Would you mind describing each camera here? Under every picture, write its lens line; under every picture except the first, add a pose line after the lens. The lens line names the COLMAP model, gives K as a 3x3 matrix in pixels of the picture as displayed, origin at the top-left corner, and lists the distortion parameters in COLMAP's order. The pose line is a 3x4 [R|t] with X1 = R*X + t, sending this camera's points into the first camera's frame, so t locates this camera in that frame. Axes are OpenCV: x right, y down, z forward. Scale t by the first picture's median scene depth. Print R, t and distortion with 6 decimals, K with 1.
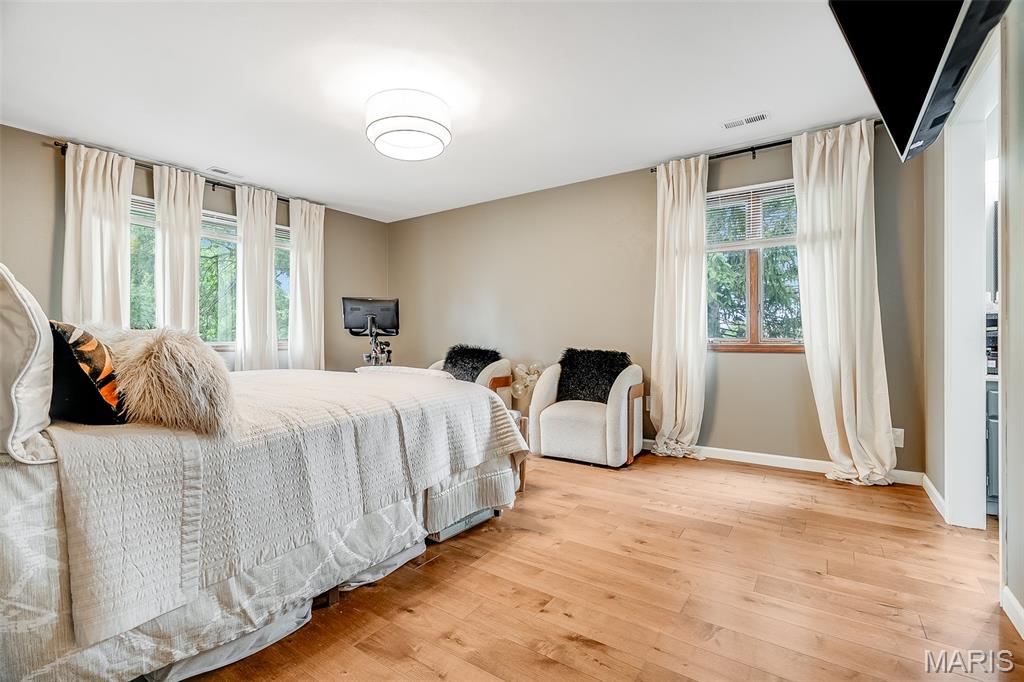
lens RADIAL K [[462.7, 0, 508.9], [0, 462.7, 333.1], [0, 0, 1]] dist [-0.002168, -0.000458]
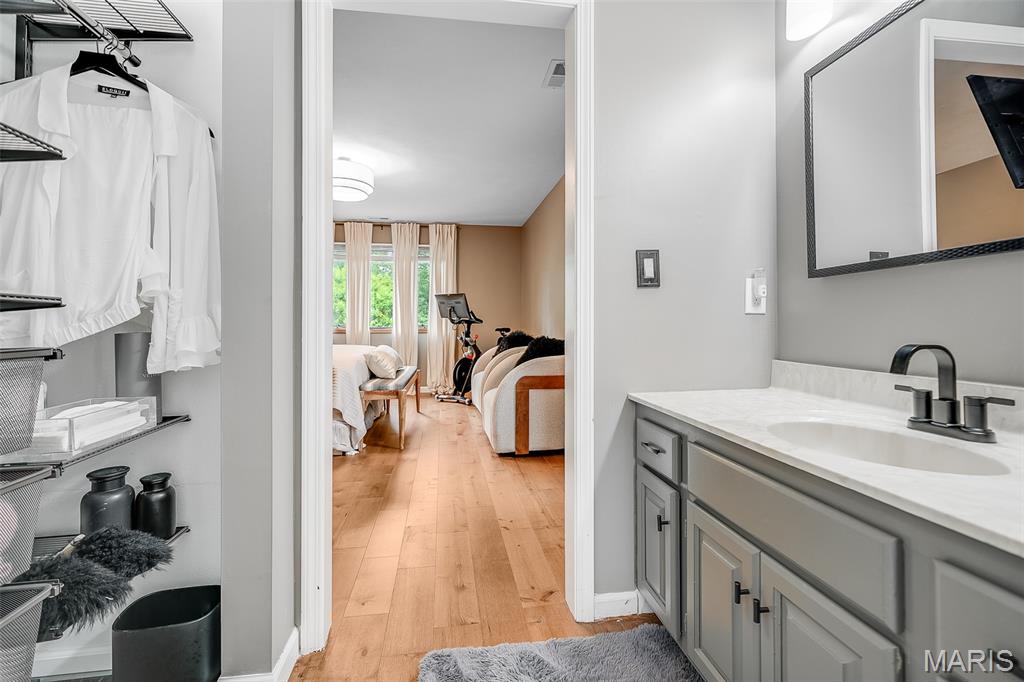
lens RADIAL K [[461.1, 0, 507.5], [0, 461.1, 323.3], [0, 0, 1]] dist [-0.000656, -0.000091]
pose [[0.676080, 0.002507, -0.736824, 1.359546], [0.002886, 0.999978, 0.006050, -0.003184], [0.736823, -0.006217, 0.676057, 0.455754]]
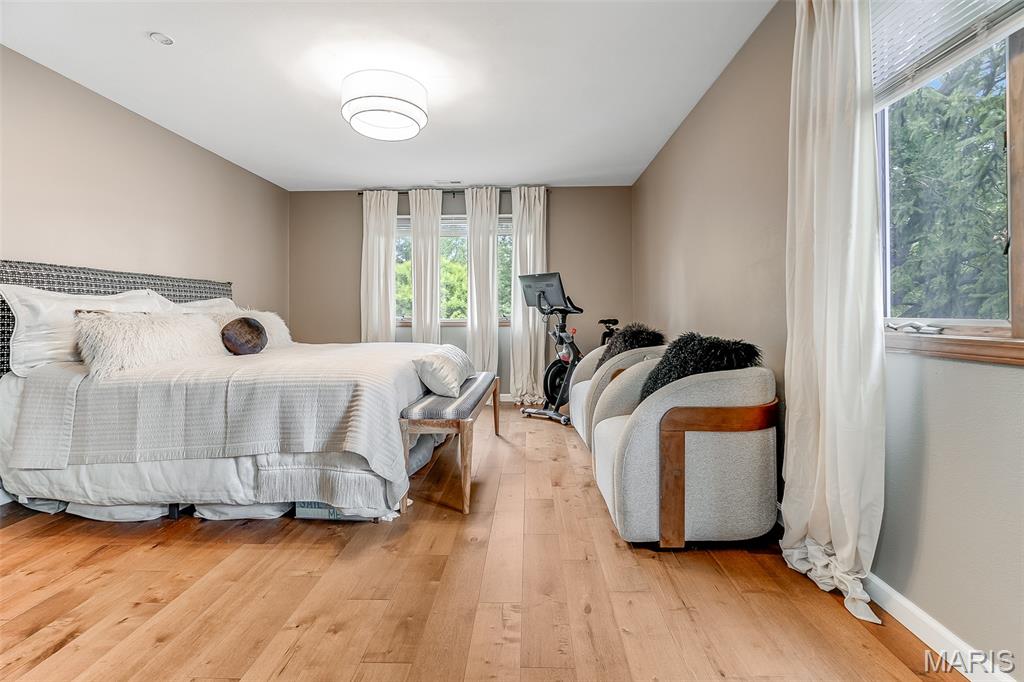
lens RADIAL K [[468.7, 0, 511.1], [0, 468.7, 314.2], [0, 0, 1]] dist [-0.002868, -0.000852]
pose [[0.533800, -0.001523, -0.845609, 0.889502], [0.010429, 0.999934, 0.004783, 0.003074], [0.845546, -0.011372, 0.533781, 0.780492]]
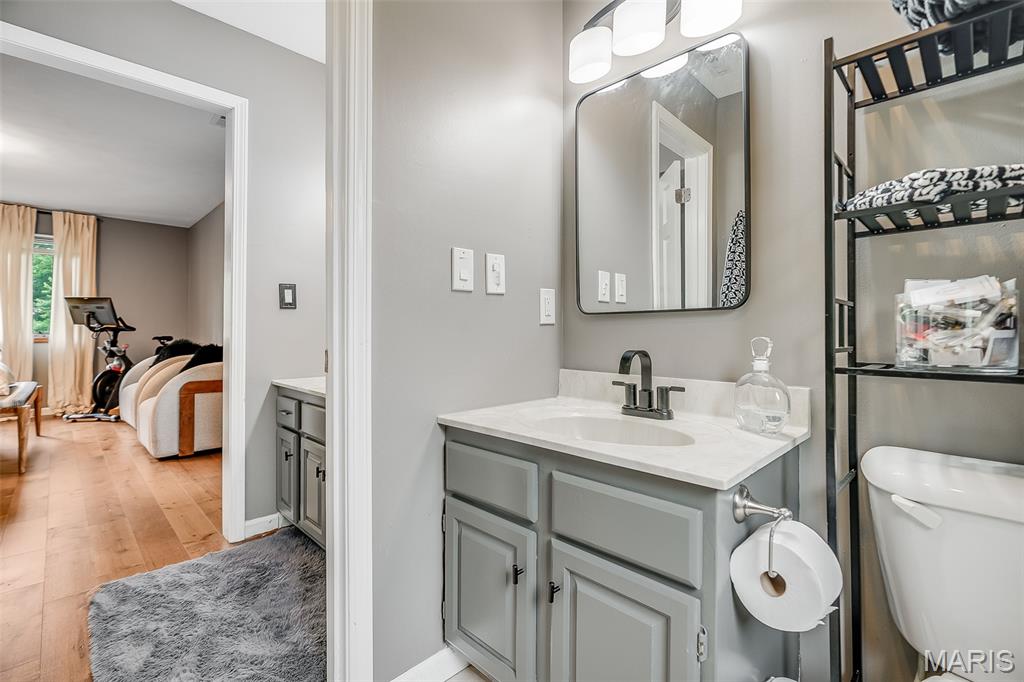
lens RADIAL K [[462.7, 0, 508.9], [0, 462.7, 333.1], [0, 0, 1]] dist [-0.002168, -0.000458]
pose [[0.981462, 0.008761, -0.191456, 1.653532], [-0.007571, 0.999947, 0.006946, -0.008630], [0.191507, -0.005368, 0.981477, 0.178974]]
